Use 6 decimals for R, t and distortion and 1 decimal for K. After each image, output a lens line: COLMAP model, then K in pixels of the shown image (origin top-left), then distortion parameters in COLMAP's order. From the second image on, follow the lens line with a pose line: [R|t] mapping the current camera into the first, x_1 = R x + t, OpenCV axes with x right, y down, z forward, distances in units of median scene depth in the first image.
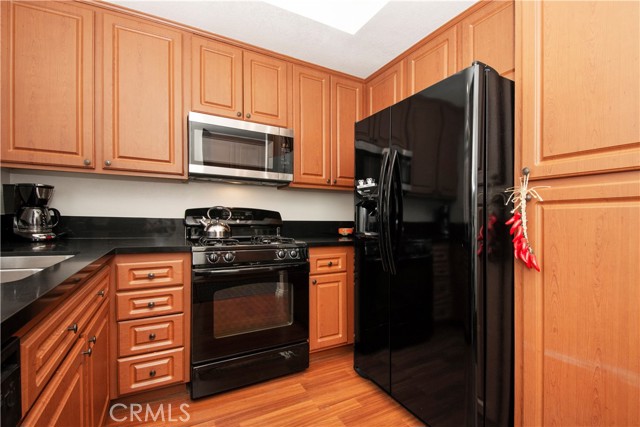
lens RADIAL K [[277.5, 0, 318.4], [0, 277.5, 218.2], [0, 0, 1]] dist [-0.000382, -0.000122]
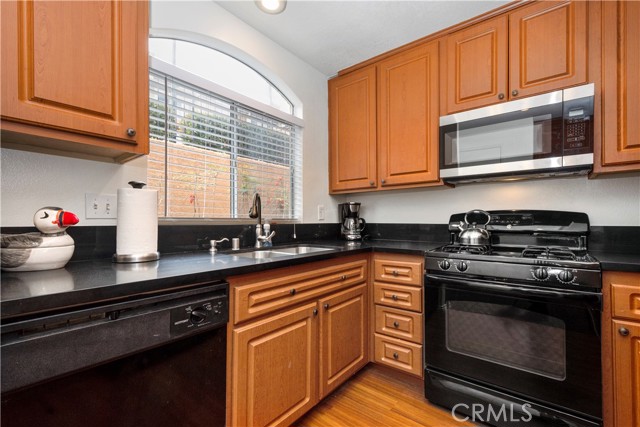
lens RADIAL K [[287.7, 0, 319.0], [0, 287.7, 226.9], [0, 0, 1]] dist [0.002364, 0.000339]
pose [[0.378739, -0.000008, -0.925504, 0.377765], [0.009024, 0.999952, 0.003684, 0.003955], [0.925460, -0.009747, 0.378721, 0.223886]]
